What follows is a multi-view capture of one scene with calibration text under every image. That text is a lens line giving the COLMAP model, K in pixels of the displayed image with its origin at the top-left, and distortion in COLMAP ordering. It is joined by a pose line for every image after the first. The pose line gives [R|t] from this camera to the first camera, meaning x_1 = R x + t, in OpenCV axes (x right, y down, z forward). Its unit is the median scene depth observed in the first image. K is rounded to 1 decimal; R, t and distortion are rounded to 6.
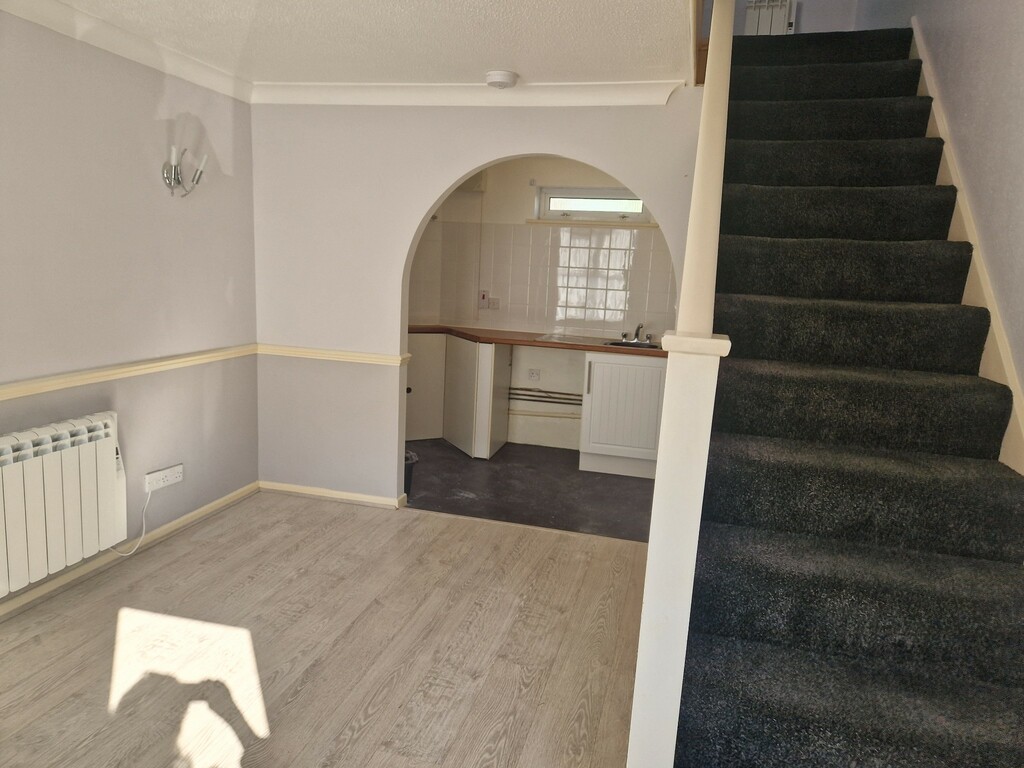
lens RADIAL K [[686.3, 0, 512.0], [0, 686.3, 384.0], [0, 0, 1]] dist [0.098791, -0.086700]
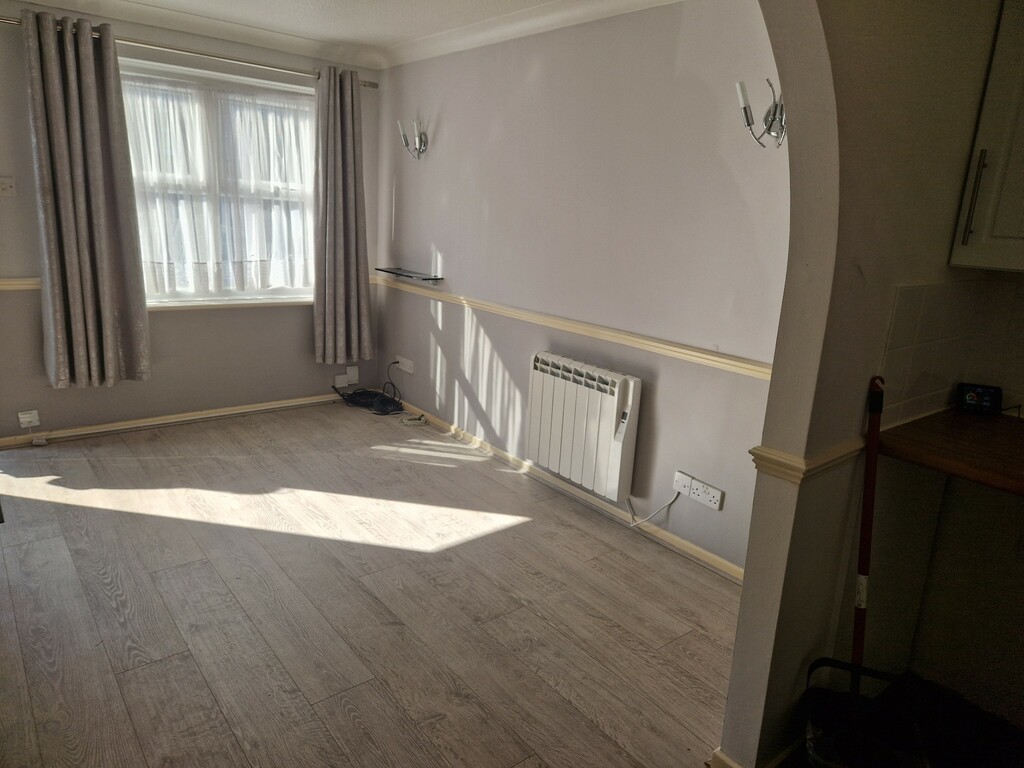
lens RADIAL K [[686.3, 0, 512.0], [0, 686.3, 384.0], [0, 0, 1]] dist [0.098791, -0.086700]
pose [[-0.595572, 0.117224, -0.794702, 0.330909], [-0.218948, 0.928151, 0.300995, -0.215034], [0.772887, 0.353263, -0.527115, 1.400212]]
